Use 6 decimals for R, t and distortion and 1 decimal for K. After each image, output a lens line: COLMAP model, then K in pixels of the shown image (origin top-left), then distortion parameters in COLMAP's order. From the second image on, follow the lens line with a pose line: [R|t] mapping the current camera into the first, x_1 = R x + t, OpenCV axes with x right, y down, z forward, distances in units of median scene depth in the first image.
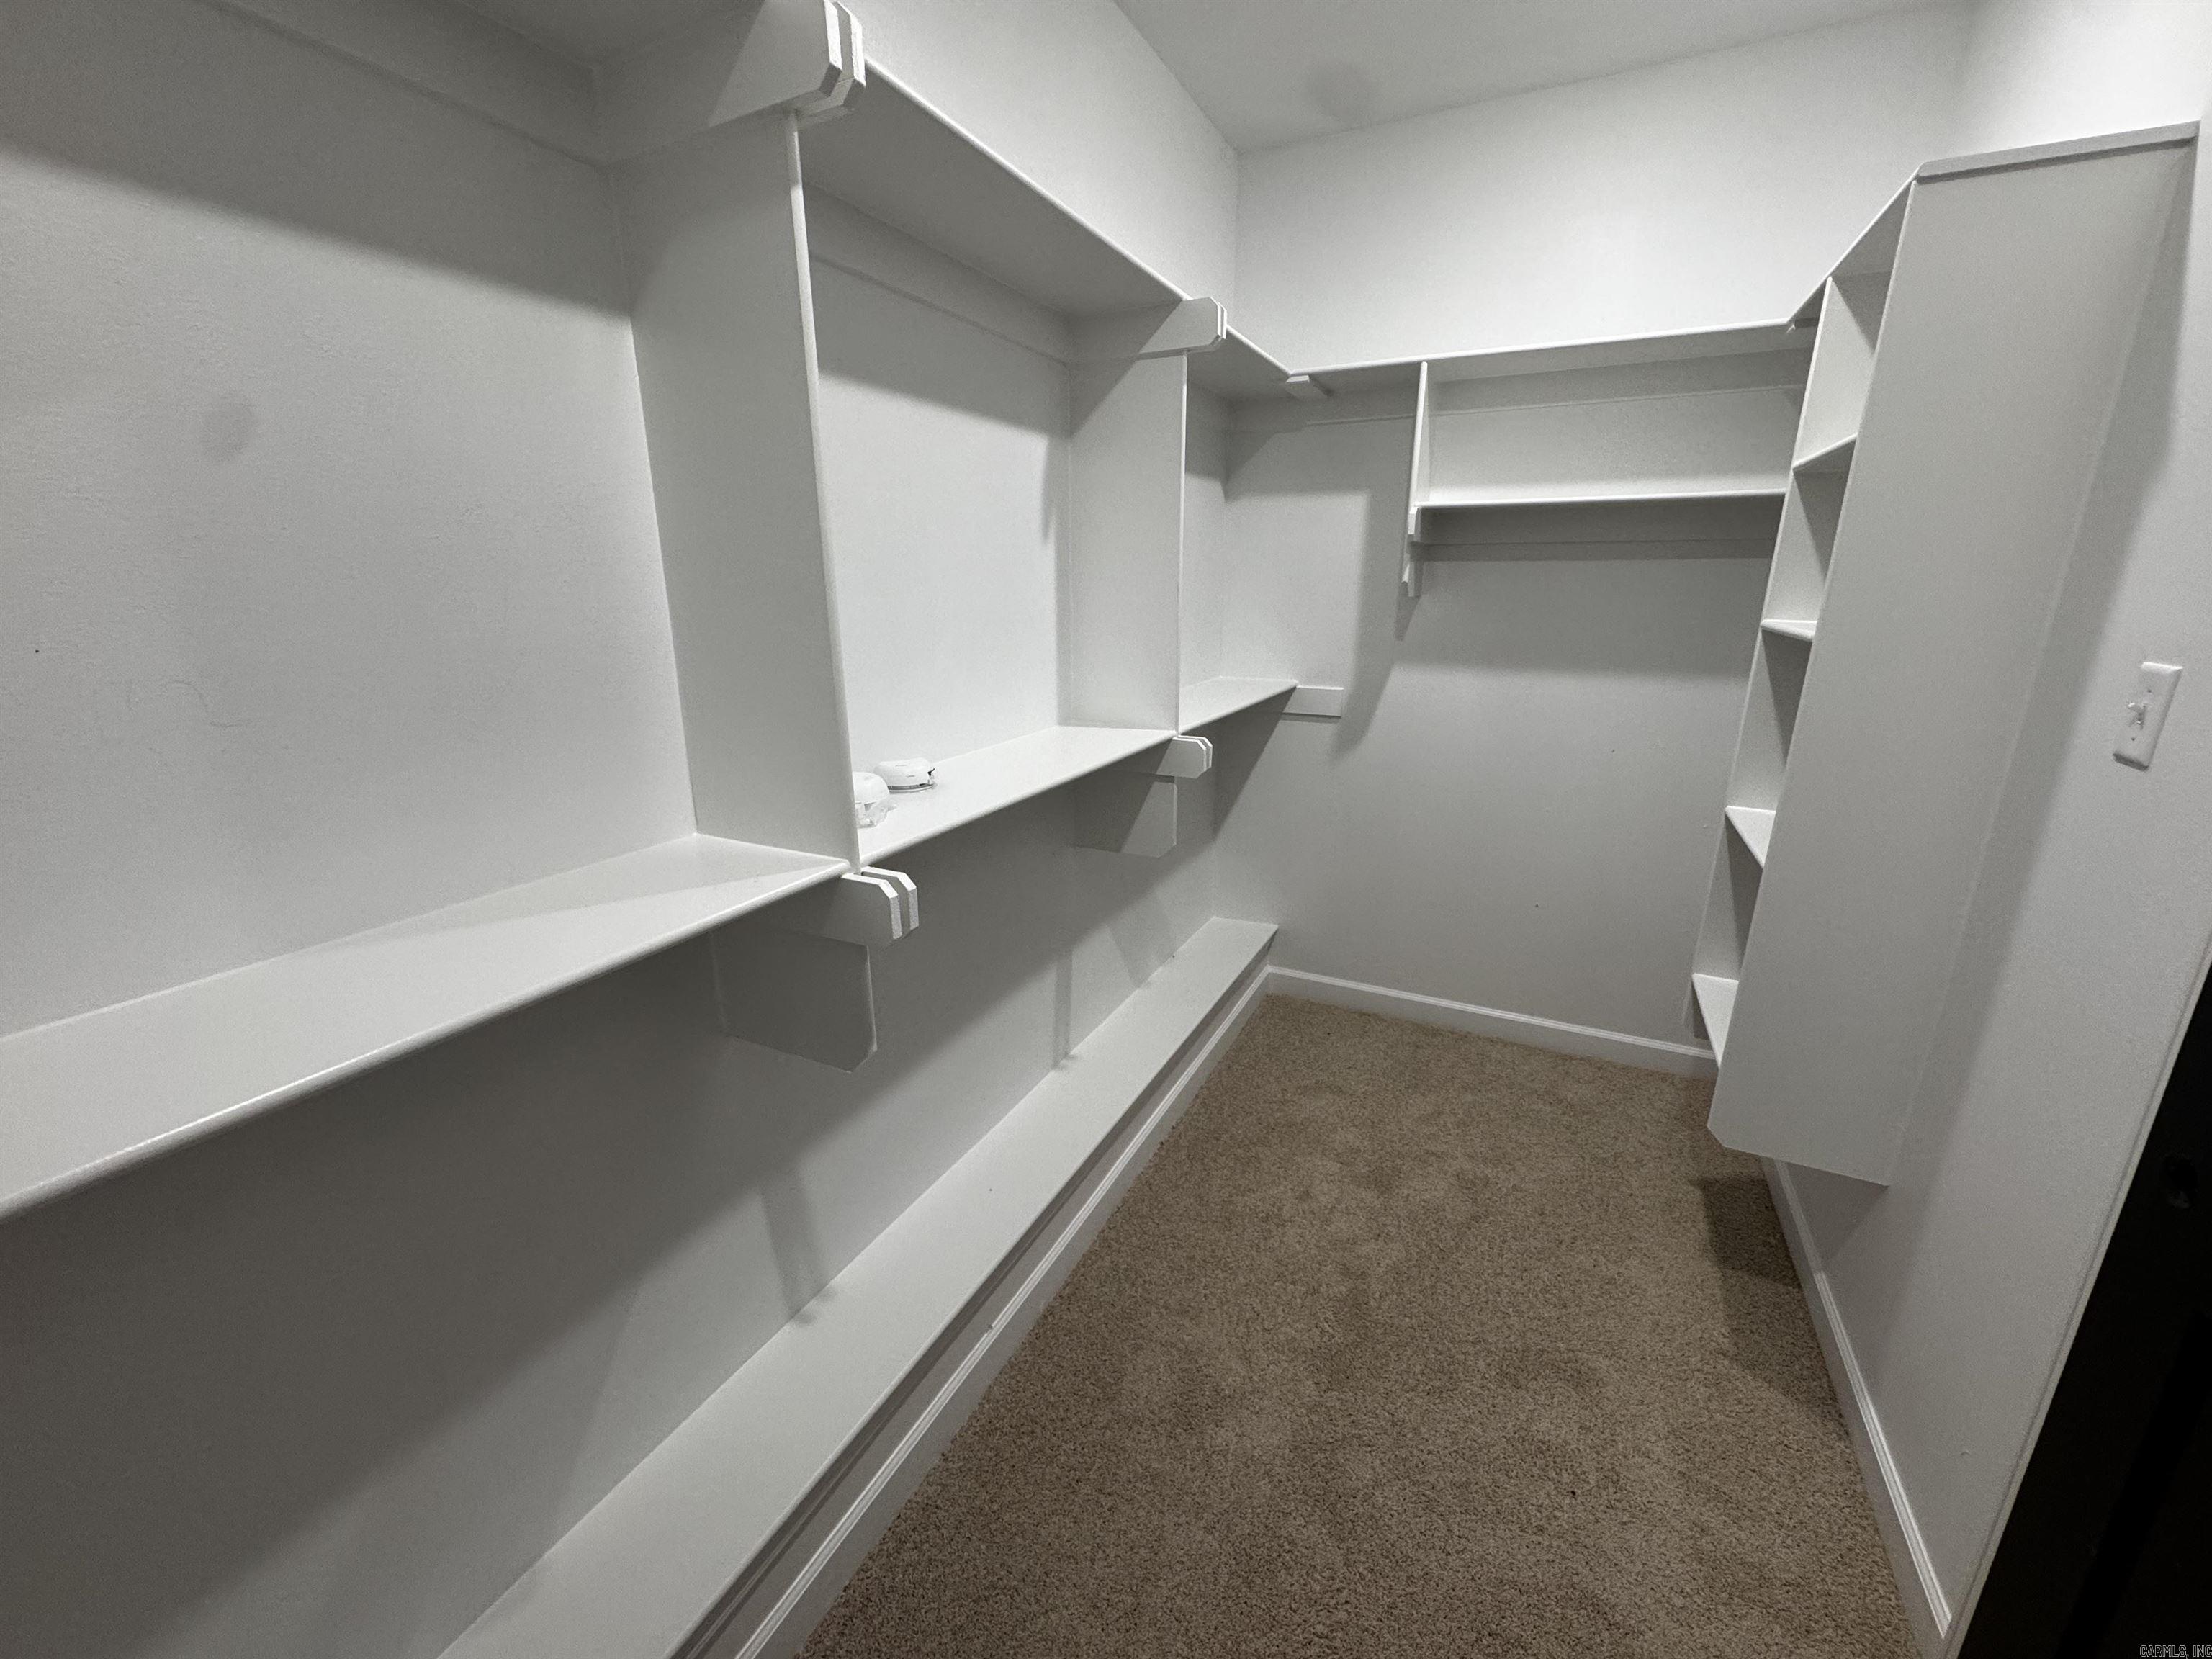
lens RADIAL K [[879.4, 0, 1106.2], [0, 879.4, 824.6], [0, 0, 1]] dist [-0.001011, -0.000078]
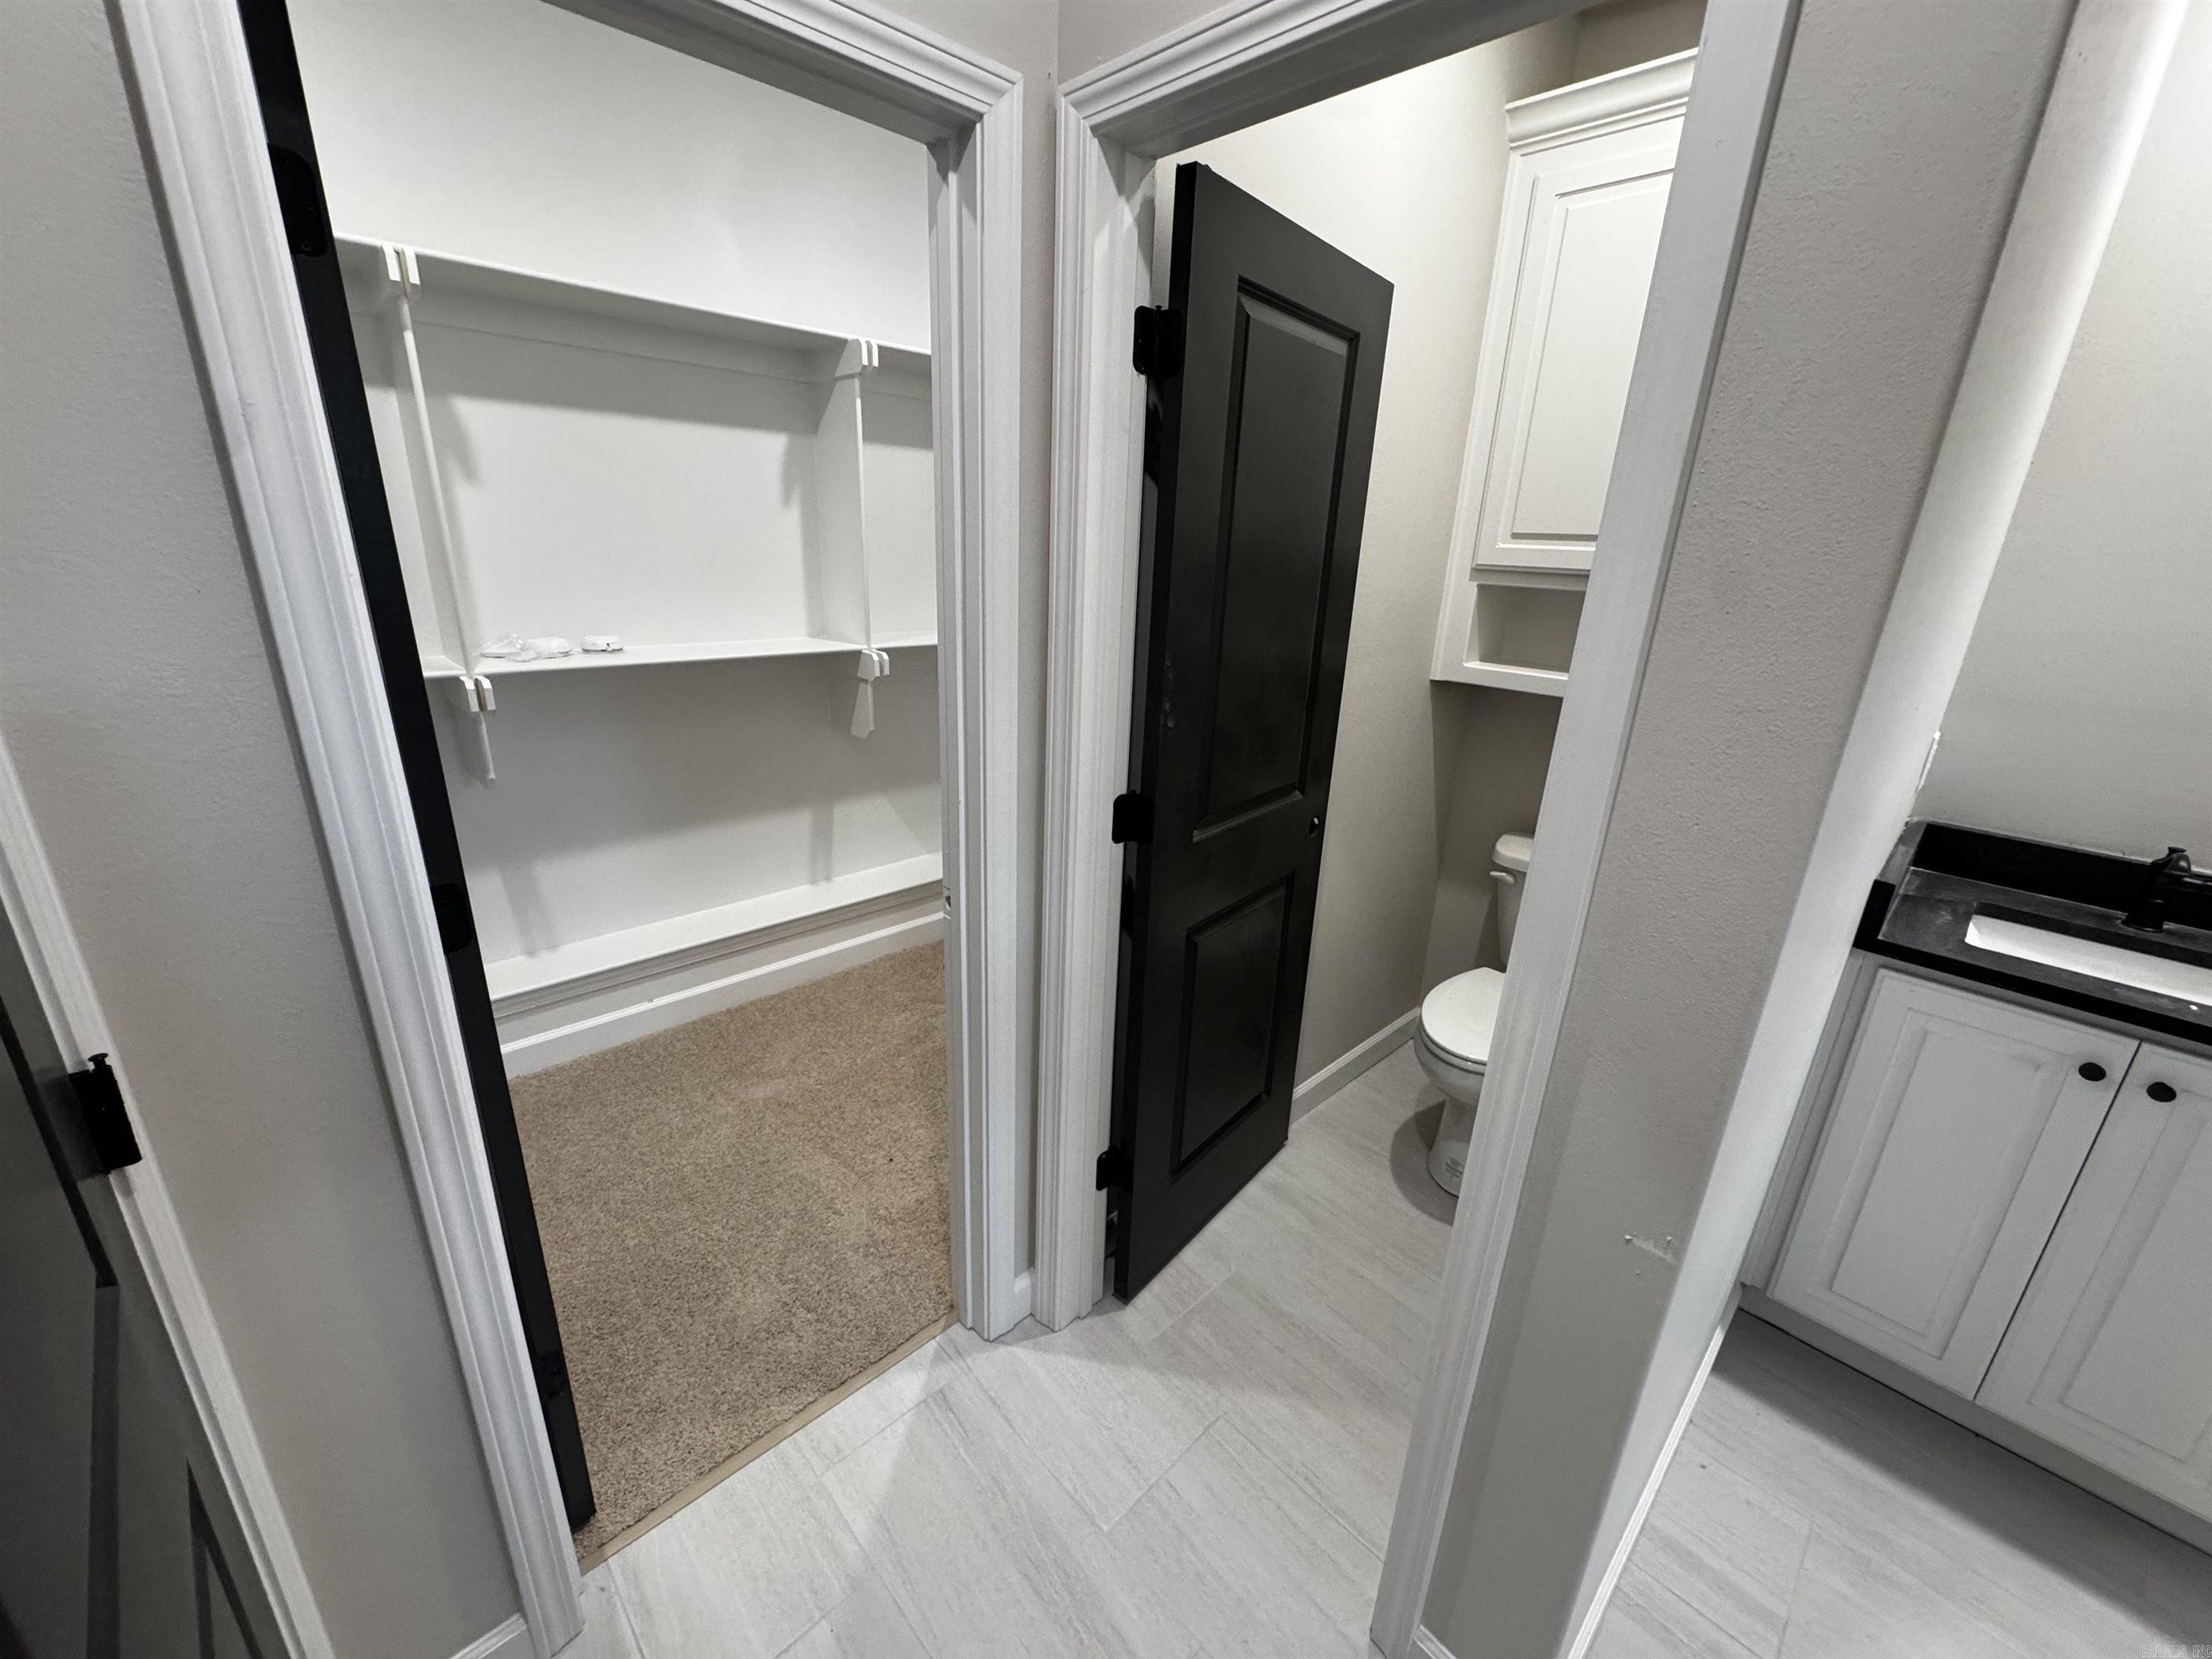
lens RADIAL K [[879.4, 0, 1106.2], [0, 879.4, 824.6], [0, 0, 1]] dist [-0.001011, -0.000078]
pose [[0.943445, 0.138327, -0.301294, 0.996168], [-0.128117, 0.990316, 0.053490, 0.056822], [0.305775, -0.011864, 0.952030, -0.244967]]
